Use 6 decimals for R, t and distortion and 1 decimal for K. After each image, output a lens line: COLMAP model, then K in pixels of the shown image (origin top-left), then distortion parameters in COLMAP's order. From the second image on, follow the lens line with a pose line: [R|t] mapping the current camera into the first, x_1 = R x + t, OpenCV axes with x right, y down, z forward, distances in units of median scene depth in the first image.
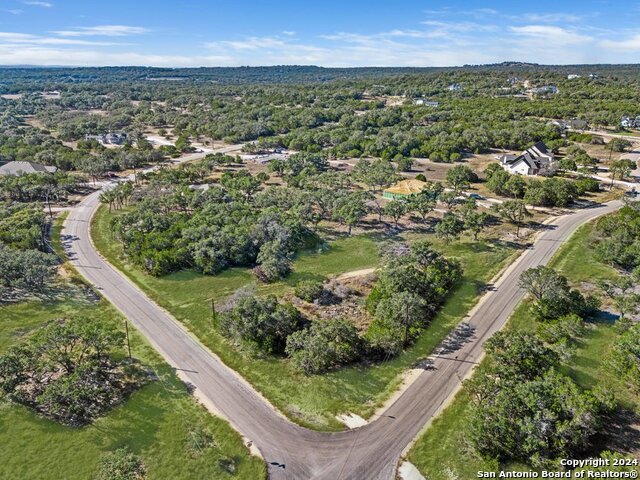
lens RADIAL K [[468.9, 0, 320.0], [0, 468.9, 240.0], [0, 0, 1]] dist [0.075722, -0.073630]
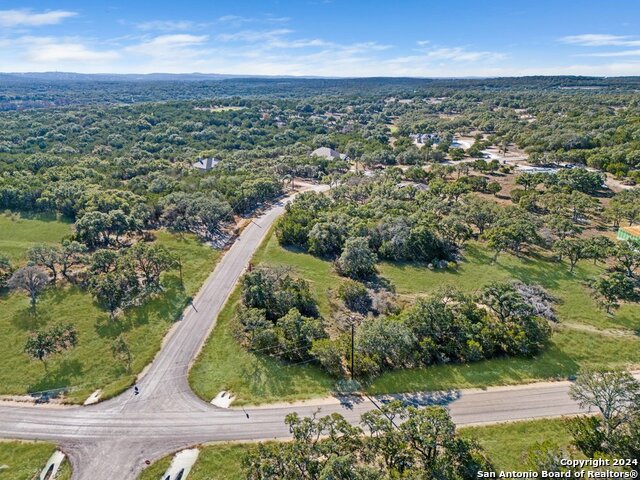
lens RADIAL K [[468.9, 0, 320.0], [0, 468.9, 240.0], [0, 0, 1]] dist [0.075722, -0.073630]
pose [[0.680298, 0.236499, -0.693731, 0.552714], [-0.249982, 0.964625, 0.083708, -0.055677], [0.688988, 0.116474, 0.715353, 0.252368]]
